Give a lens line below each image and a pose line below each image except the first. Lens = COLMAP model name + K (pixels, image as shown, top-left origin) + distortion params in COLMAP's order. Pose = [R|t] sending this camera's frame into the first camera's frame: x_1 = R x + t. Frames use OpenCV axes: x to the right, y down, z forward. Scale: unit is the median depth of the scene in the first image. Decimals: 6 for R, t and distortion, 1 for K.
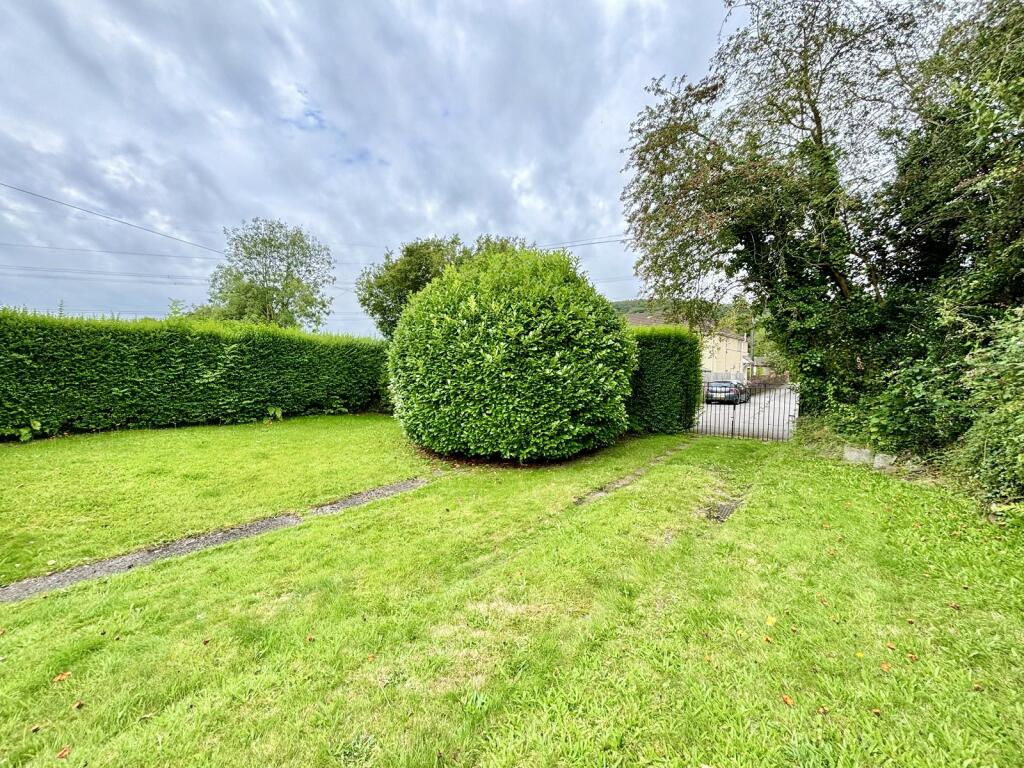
lens RADIAL K [[413.7, 0, 505.9], [0, 413.7, 385.2], [0, 0, 1]] dist [0.000198, 0.001394]
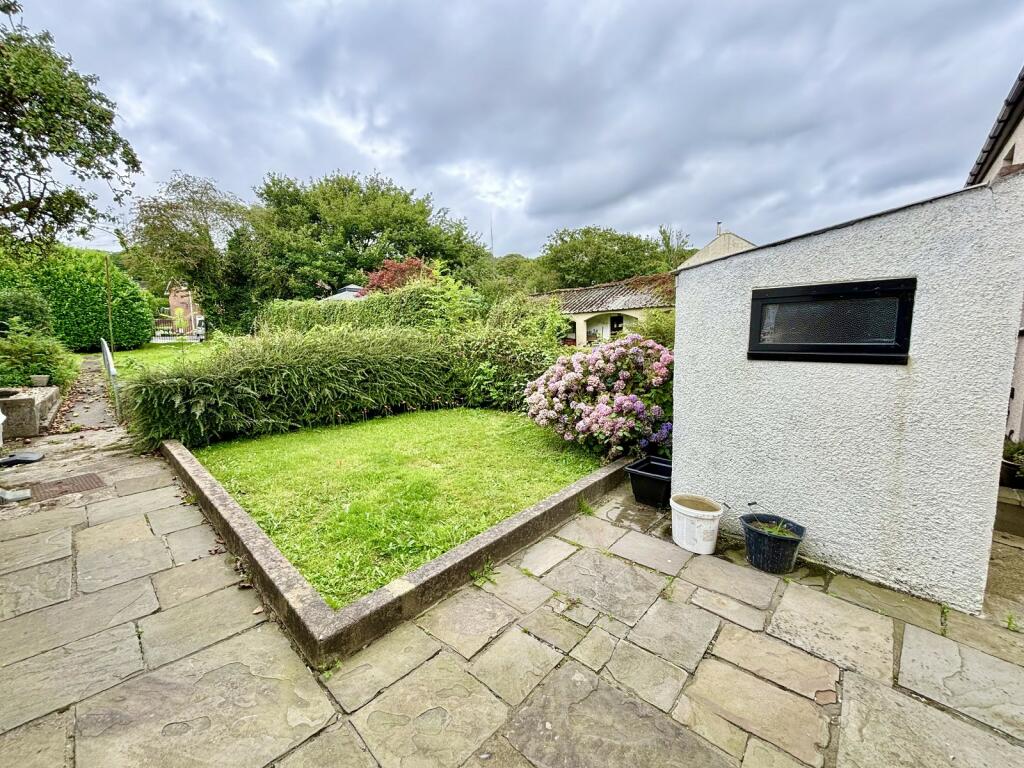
lens RADIAL K [[413.7, 0, 514.2], [0, 413.7, 380.8], [0, 0, 1]] dist [0.000198, 0.001394]
pose [[0.122003, -0.131070, 0.983837, -1.907827], [0.025325, 0.991330, 0.128928, 0.111764], [-0.992207, 0.009186, 0.124265, -1.429706]]
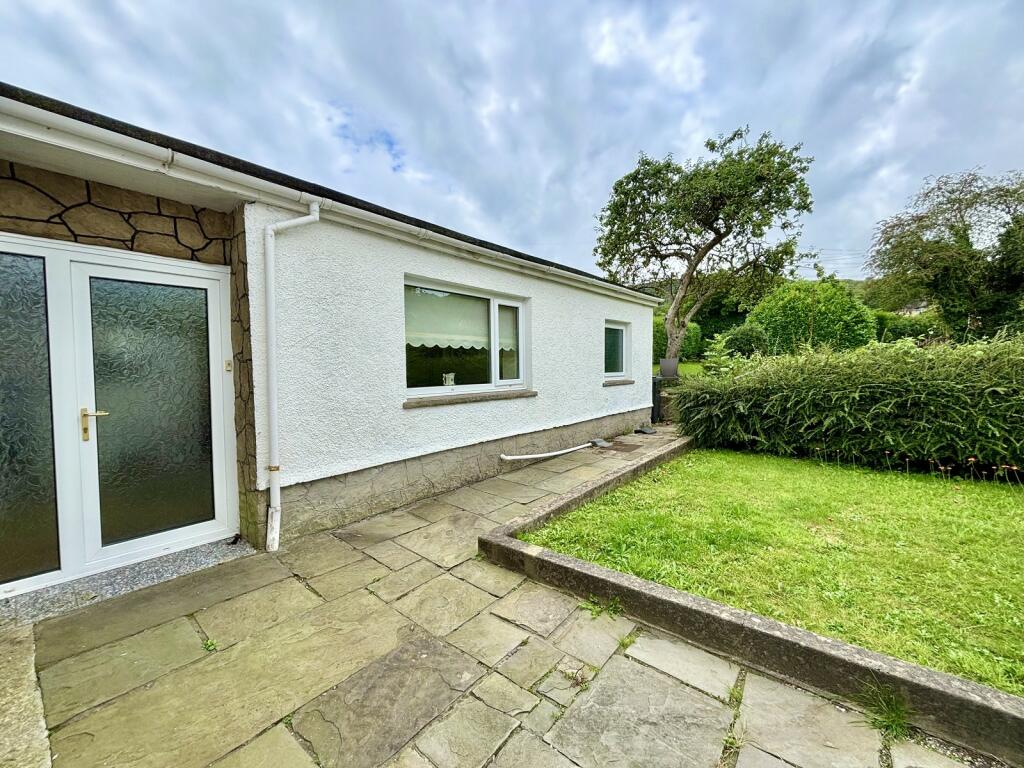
lens RADIAL K [[413.7, 0, 511.9], [0, 413.7, 383.5], [0, 0, 1]] dist [0.000198, 0.001394]
pose [[0.995656, -0.026151, -0.089364, -1.659585], [0.029301, 0.998988, 0.034120, 0.125471], [0.088382, -0.036591, 0.995414, -1.655752]]
